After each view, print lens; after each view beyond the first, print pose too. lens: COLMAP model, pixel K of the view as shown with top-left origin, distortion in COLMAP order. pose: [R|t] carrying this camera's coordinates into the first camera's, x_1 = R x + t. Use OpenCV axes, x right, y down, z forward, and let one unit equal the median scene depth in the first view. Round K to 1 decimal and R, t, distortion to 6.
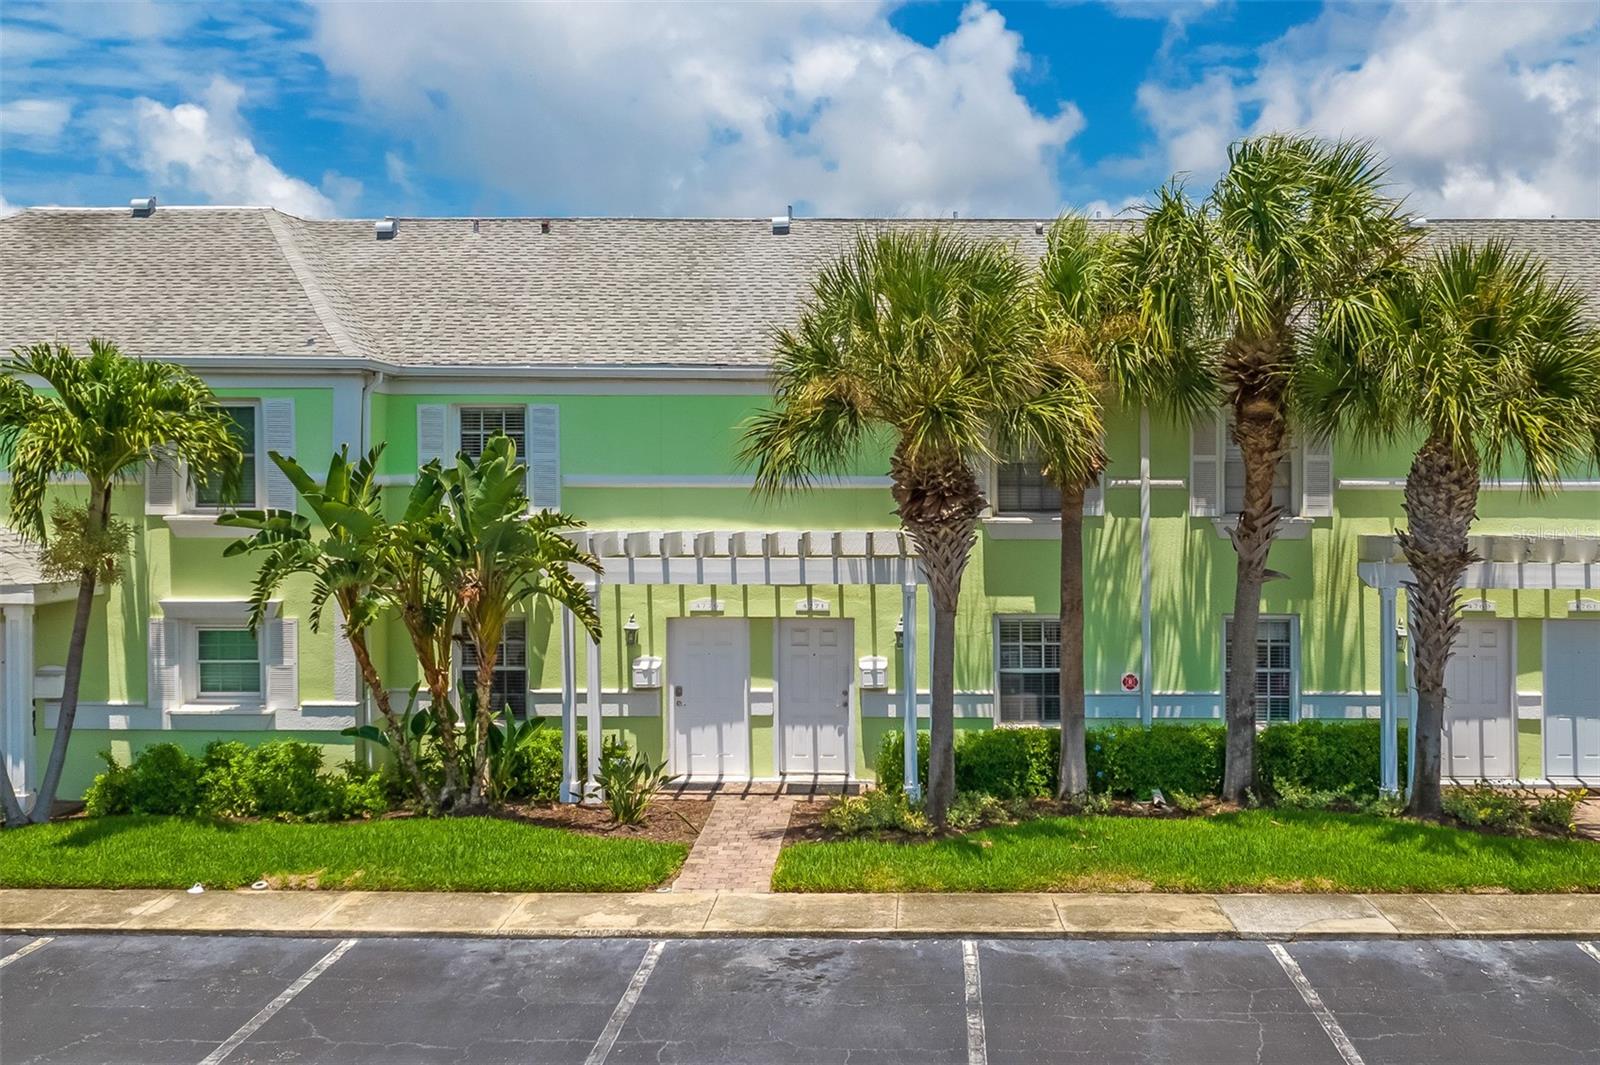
lens RADIAL K [[1542.5, 0, 833.5], [0, 1542.5, 530.6], [0, 0, 1]] dist [-0.005883, -0.011524]
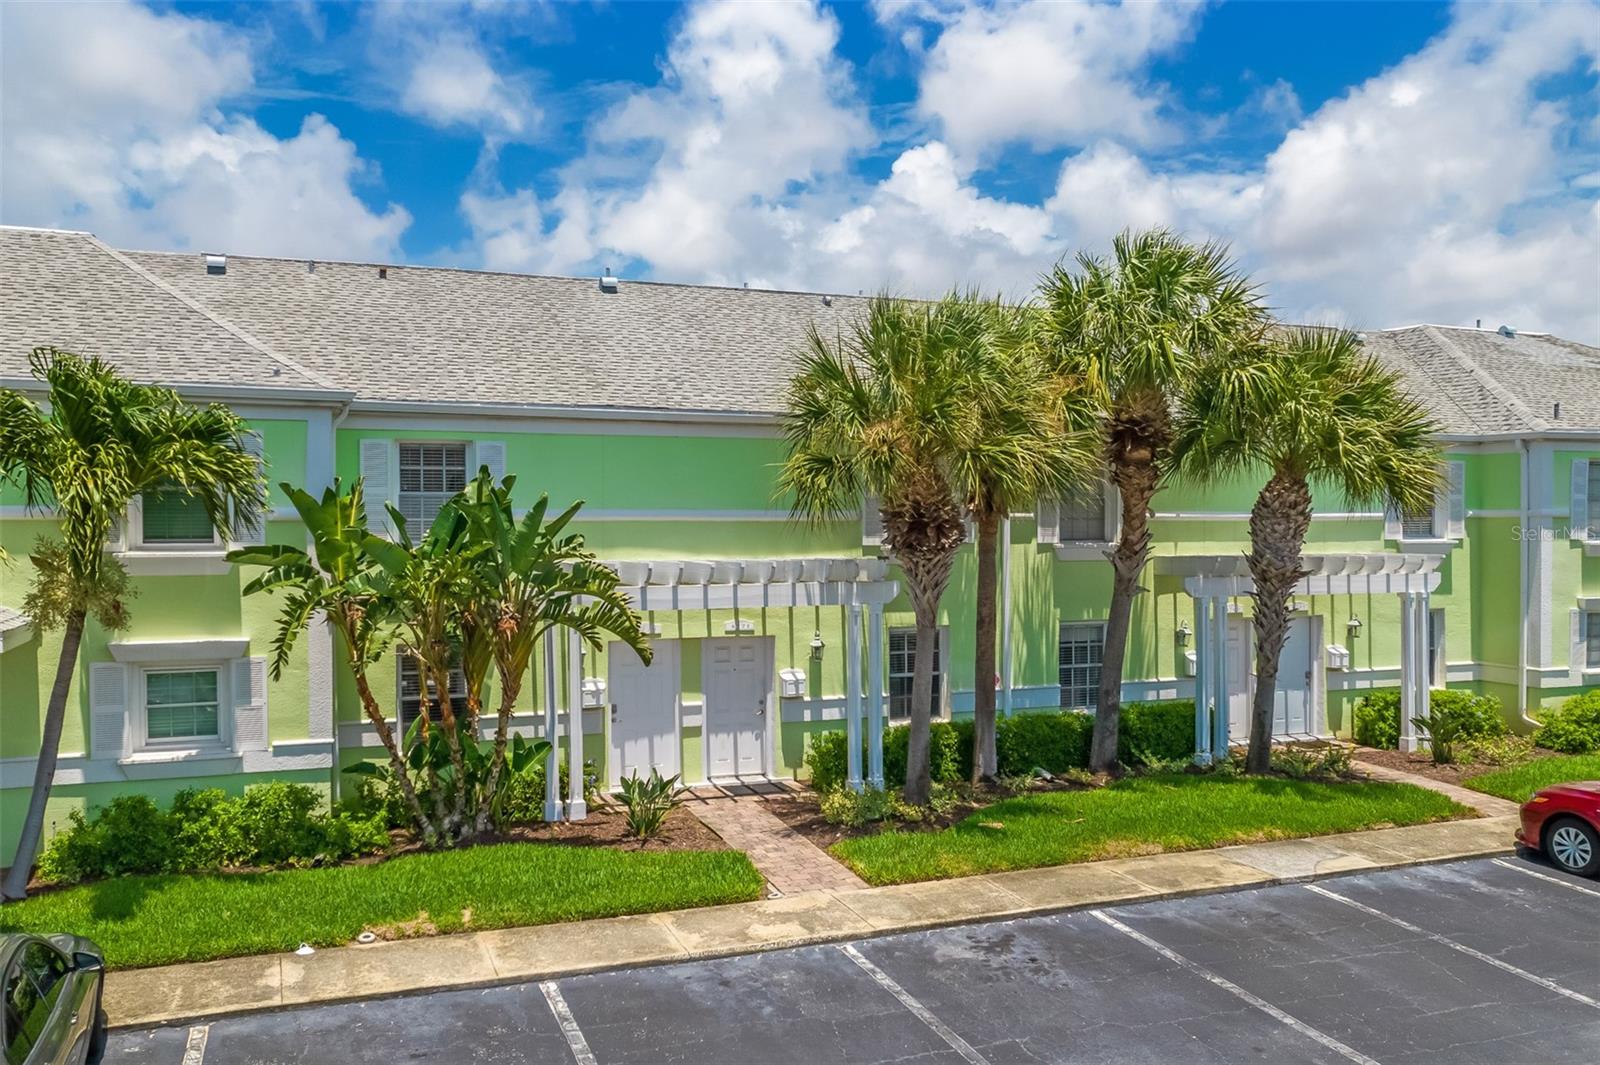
lens RADIAL K [[1255.4, 0, 722.0], [0, 1255.4, 558.9], [0, 0, 1]] dist [-0.008990, 0.000566]
pose [[0.933381, -0.014204, 0.358606, -0.424758], [0.013317, 0.999899, 0.004945, -0.005549], [-0.358640, 0.000160, 0.933476, 0.185848]]
